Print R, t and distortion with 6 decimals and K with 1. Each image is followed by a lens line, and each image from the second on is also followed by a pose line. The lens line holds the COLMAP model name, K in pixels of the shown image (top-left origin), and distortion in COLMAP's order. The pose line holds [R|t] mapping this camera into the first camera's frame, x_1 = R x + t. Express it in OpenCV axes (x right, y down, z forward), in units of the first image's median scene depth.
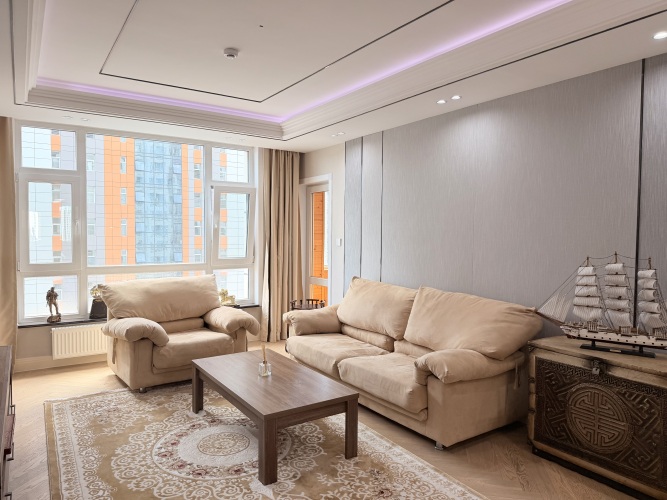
lens RADIAL K [[465.6, 0, 329.6], [0, 465.6, 250.7], [0, 0, 1]] dist [0.036929, -0.043152]
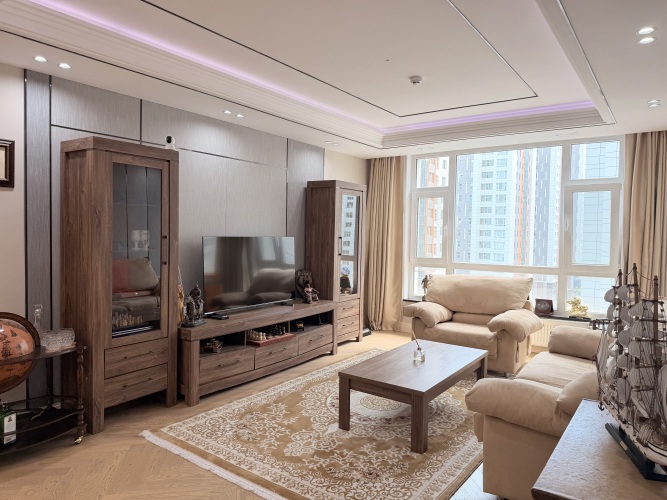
lens RADIAL K [[465.6, 0, 330.4], [0, 465.6, 246.5], [0, 0, 1]] dist [0.036929, -0.043152]
pose [[0.354684, 0.027574, -0.934579, 0.836253], [-0.050529, 0.998670, 0.010289, -0.005285], [0.933620, 0.043574, 0.355606, 0.404892]]
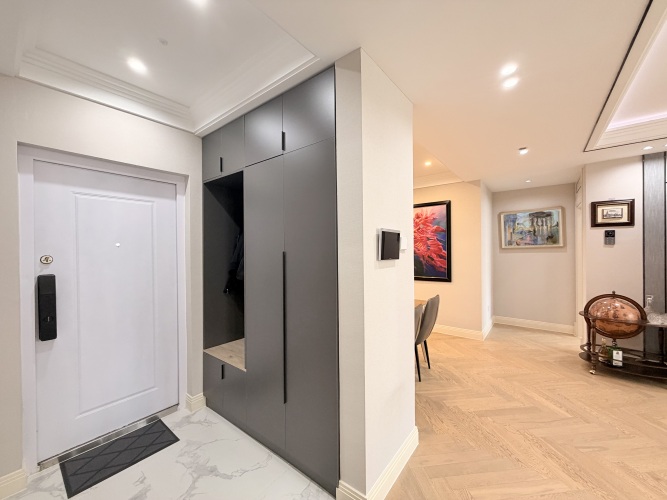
lens RADIAL K [[265.0, 0, 335.9], [0, 265.0, 250.2], [0, 0, 1]] dist [0.000886, 0.001074]
pose [[-0.946543, 0.001866, -0.322573, 1.022142], [-0.012368, 0.999038, 0.042072, -0.022582], [0.322341, 0.043813, -0.945609, 0.701401]]
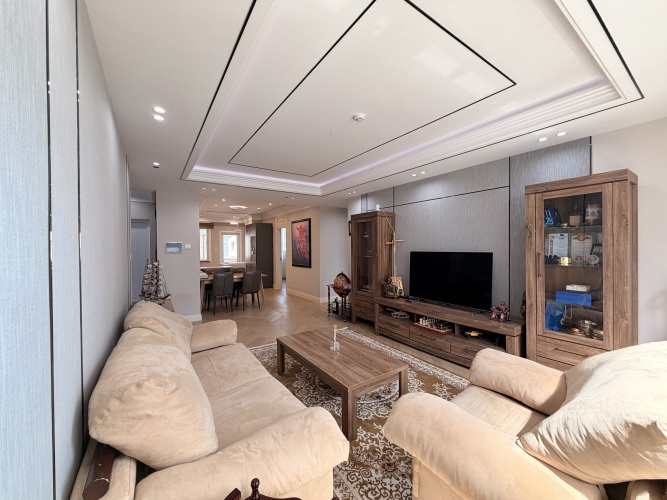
lens RADIAL K [[265.0, 0, 333.0], [0, 265.0, 249.3], [0, 0, 1]] dist [0.000886, 0.001074]
pose [[-0.999845, -0.001197, -0.017588, -0.122581], [-0.002061, 0.998788, 0.049174, -0.075405], [0.017508, 0.049203, -0.998635, 1.819777]]
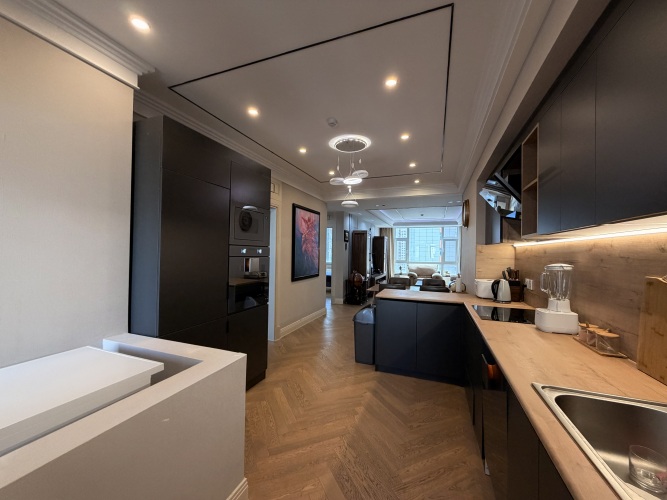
lens RADIAL K [[265.0, 0, 335.2], [0, 265.0, 250.2], [0, 0, 1]] dist [0.000886, 0.001074]
pose [[0.583625, -0.012046, -0.811934, 1.501472], [-0.041955, 0.998107, -0.044965, 0.106088], [0.810939, 0.060308, 0.582015, -1.304142]]
